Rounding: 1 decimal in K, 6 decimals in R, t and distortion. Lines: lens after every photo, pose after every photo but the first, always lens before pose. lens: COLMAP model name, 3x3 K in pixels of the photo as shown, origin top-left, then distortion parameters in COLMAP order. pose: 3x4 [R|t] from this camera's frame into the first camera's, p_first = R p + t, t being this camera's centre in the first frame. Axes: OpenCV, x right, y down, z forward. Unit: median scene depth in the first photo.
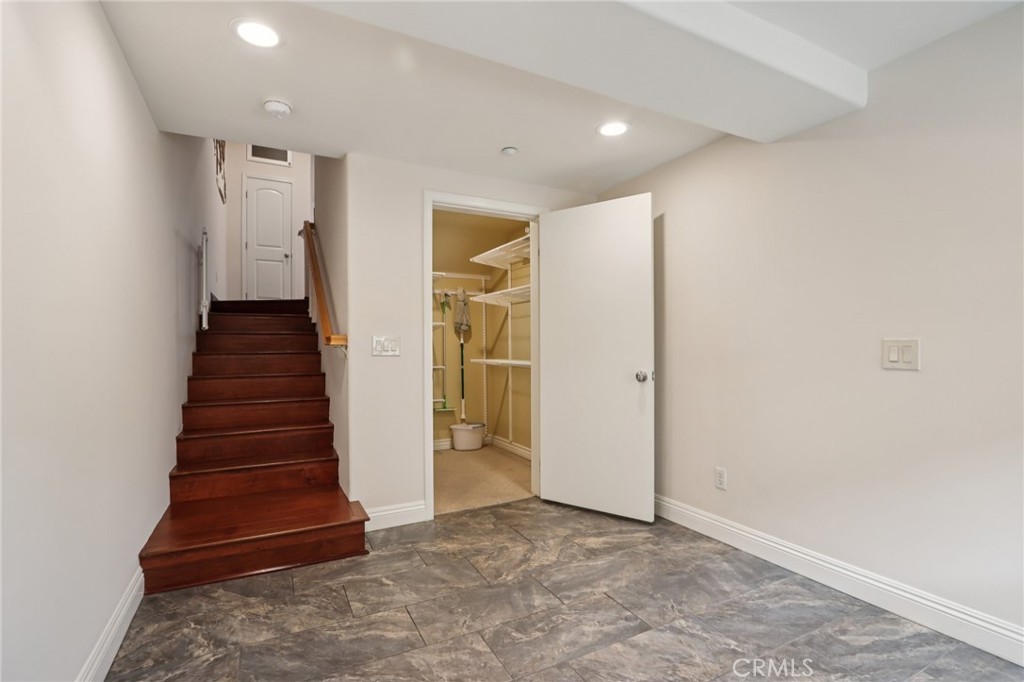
lens RADIAL K [[472.9, 0, 510.1], [0, 472.9, 344.5], [0, 0, 1]] dist [-0.017337, 0.001318]
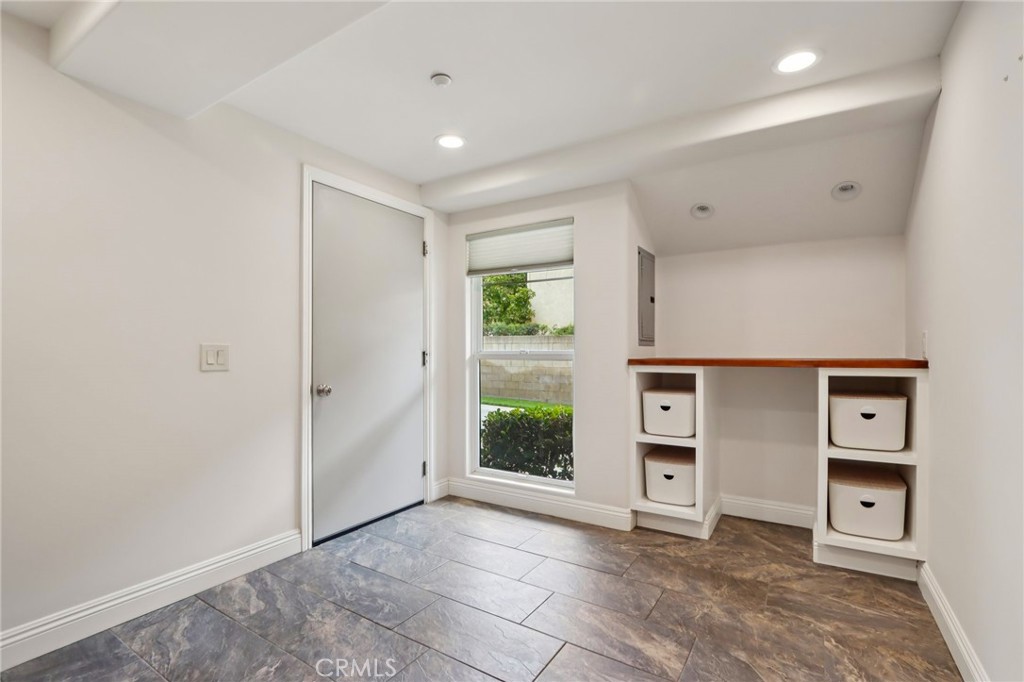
lens RADIAL K [[472.9, 0, 512.6], [0, 472.9, 345.3], [0, 0, 1]] dist [-0.017337, 0.001318]
pose [[-0.506740, 0.008068, 0.862061, -0.532178], [-0.002552, 0.999938, -0.010858, 0.001378], [-0.862095, -0.007702, -0.506688, 0.962694]]
